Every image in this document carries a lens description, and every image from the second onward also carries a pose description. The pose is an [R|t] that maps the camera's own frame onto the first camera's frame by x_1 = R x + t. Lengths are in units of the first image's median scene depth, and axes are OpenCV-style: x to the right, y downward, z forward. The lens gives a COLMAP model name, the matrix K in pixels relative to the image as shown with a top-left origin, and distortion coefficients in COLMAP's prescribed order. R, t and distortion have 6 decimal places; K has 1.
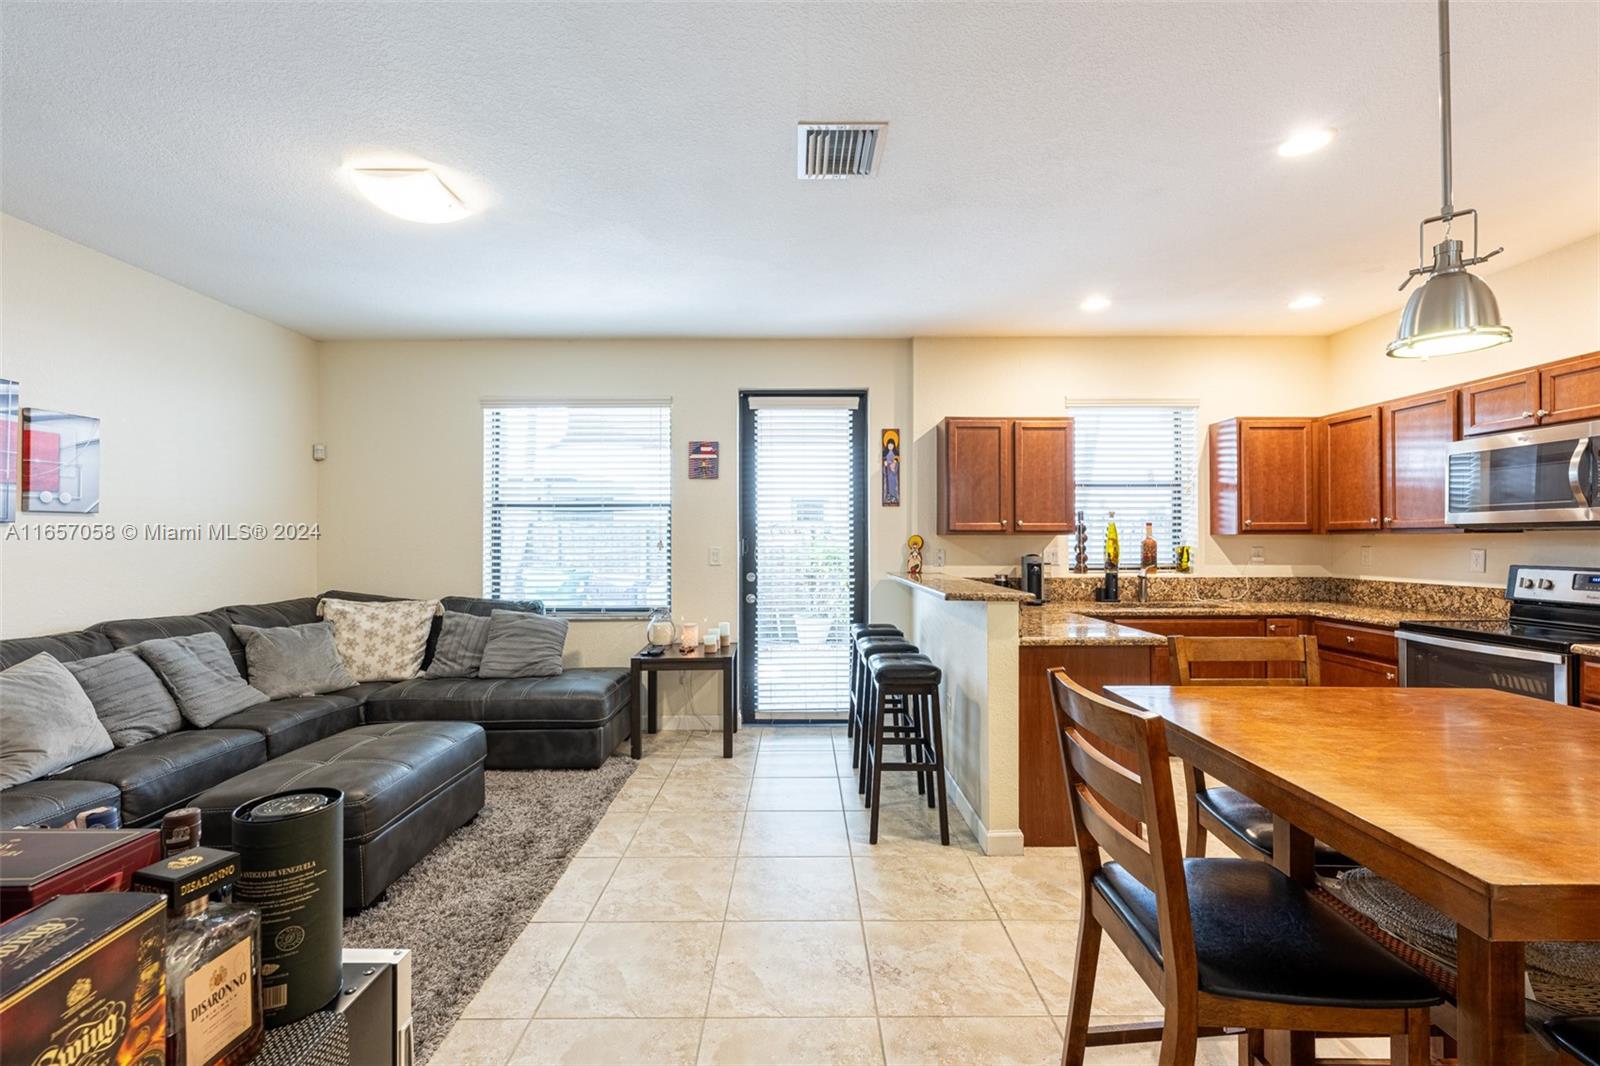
lens RADIAL K [[665.9, 0, 817.4], [0, 665.9, 531.4], [0, 0, 1]] dist [-0.004409, 0.001292]
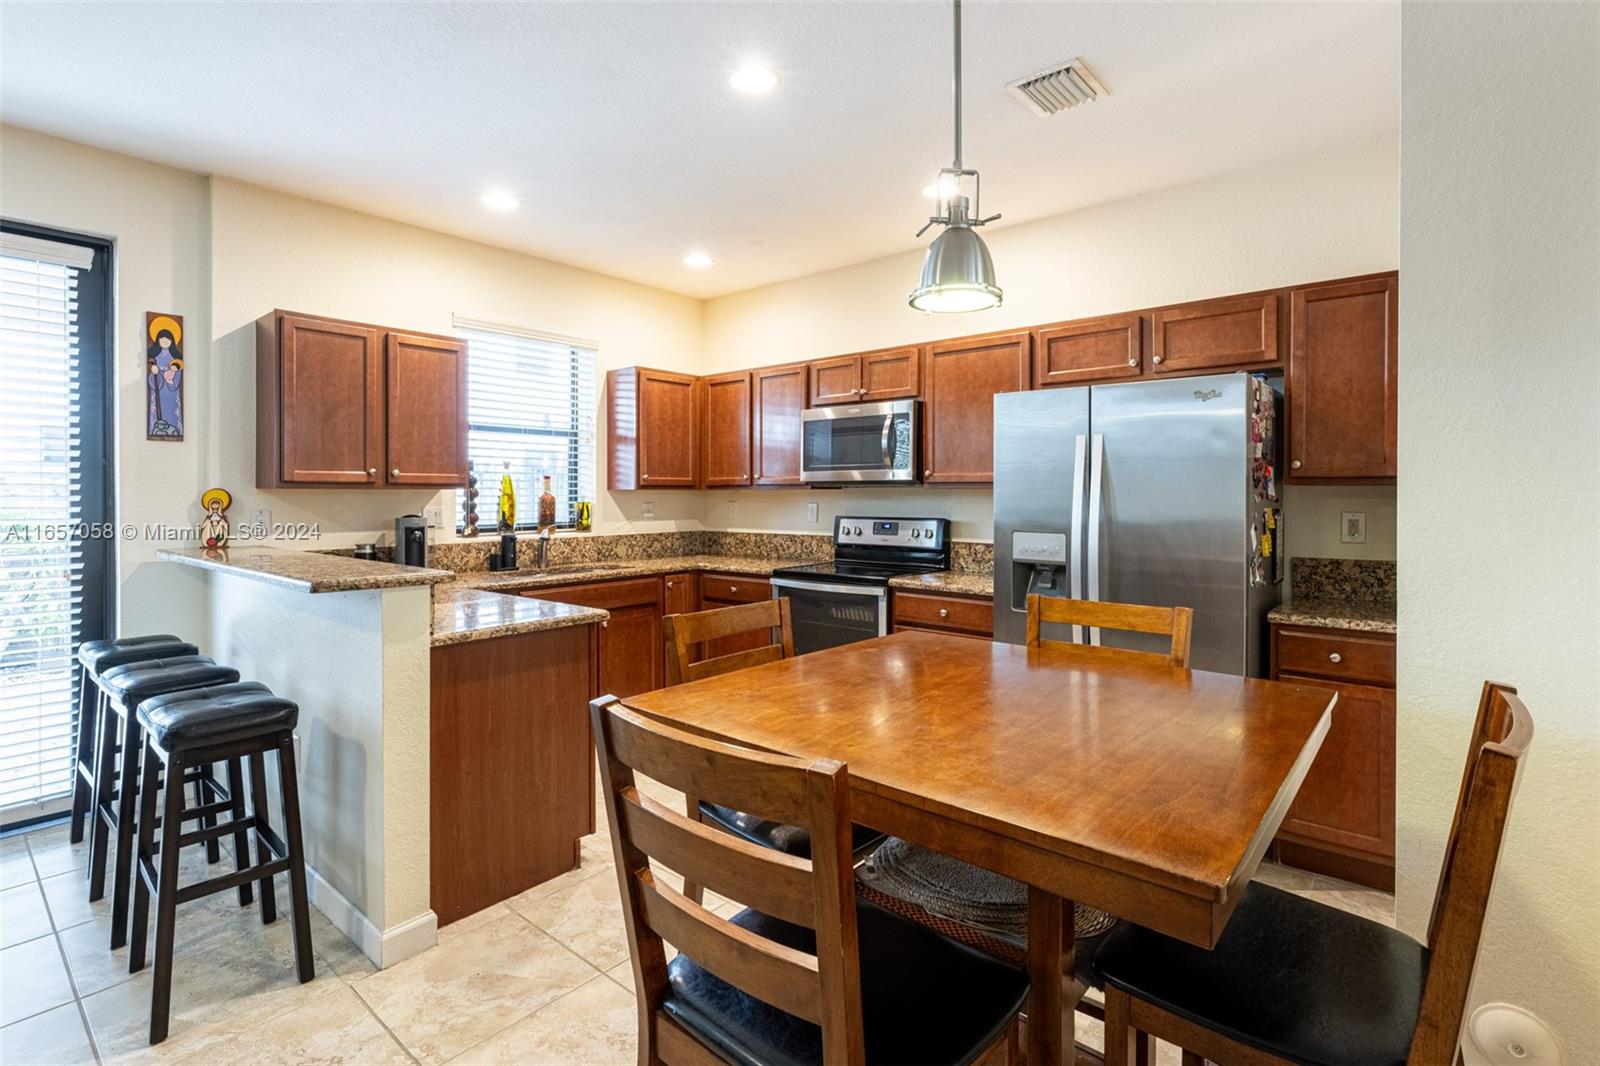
lens RADIAL K [[742.8, 0, 785.5], [0, 742.8, 496.4], [0, 0, 1]] dist [-0.002513, 0.000338]
pose [[0.668319, -0.002226, 0.743872, -0.017701], [-0.008504, 0.999907, 0.010632, 0.001380], [-0.743827, -0.013432, 0.668238, 0.138703]]
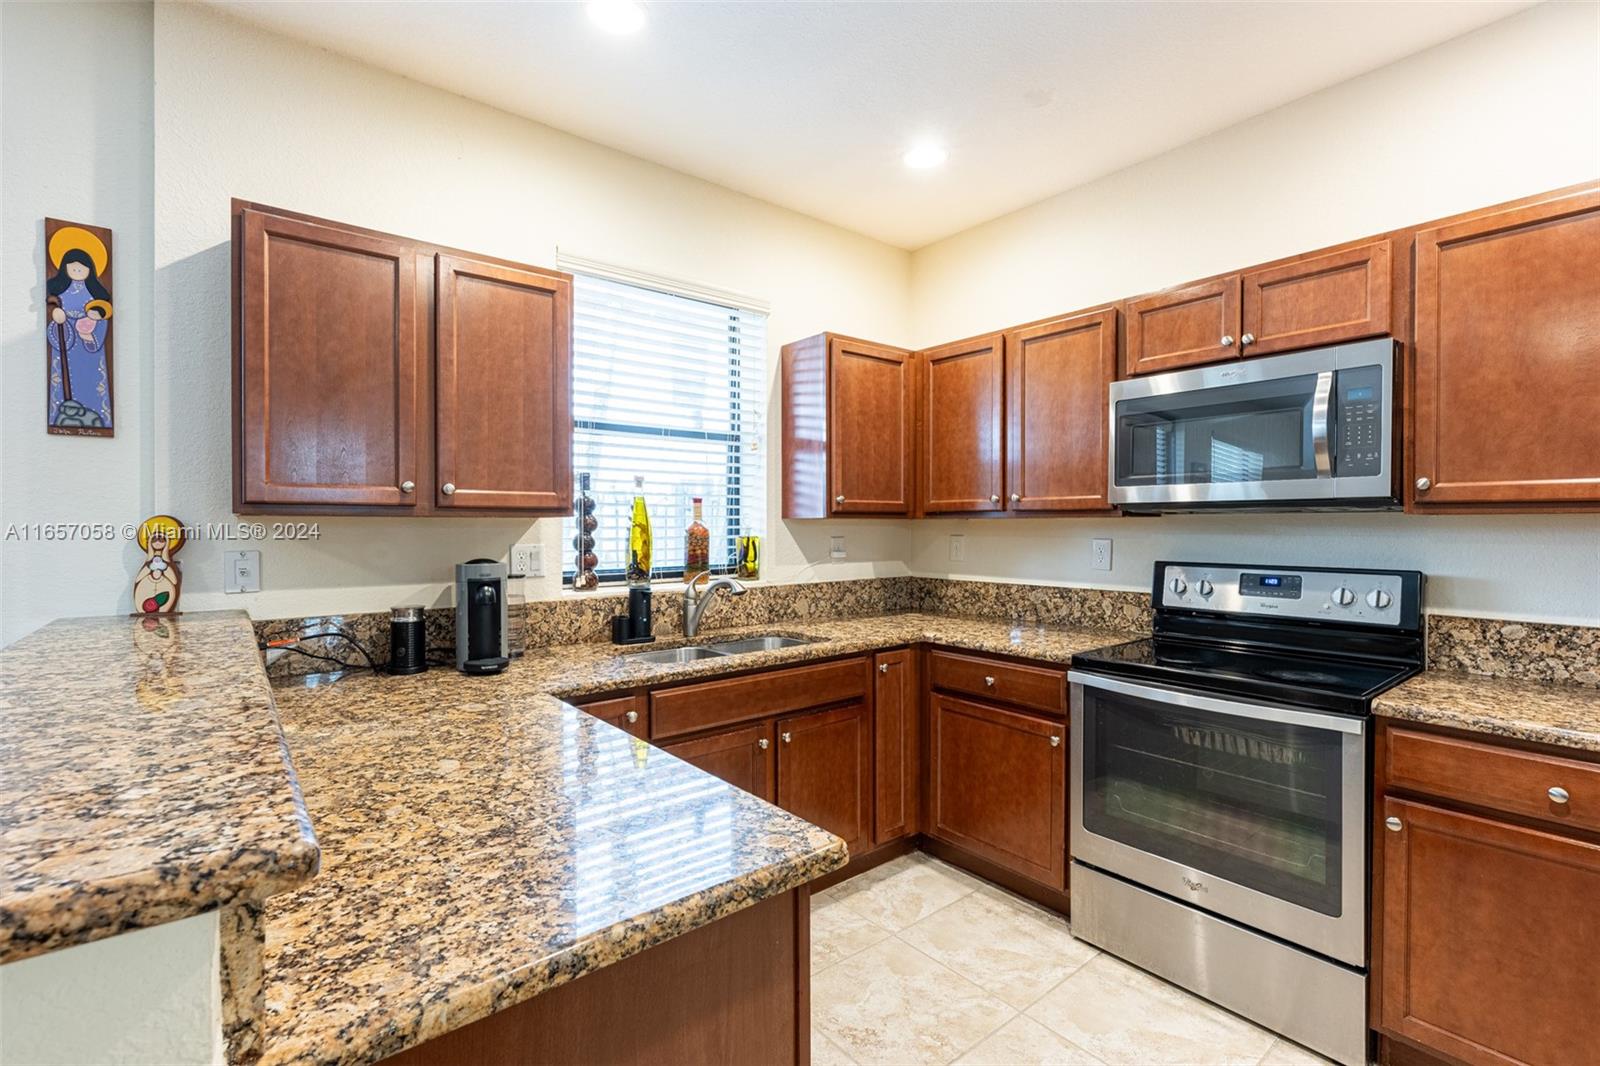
lens RADIAL K [[716.1, 0, 787.7], [0, 716.1, 530.2], [0, 0, 1]] dist [0.001108, -0.000487]
pose [[0.798503, -0.005042, 0.601970, 0.208027], [-0.006868, 0.999824, 0.017484, 0.004946], [-0.601952, -0.018095, 0.798327, 0.514298]]
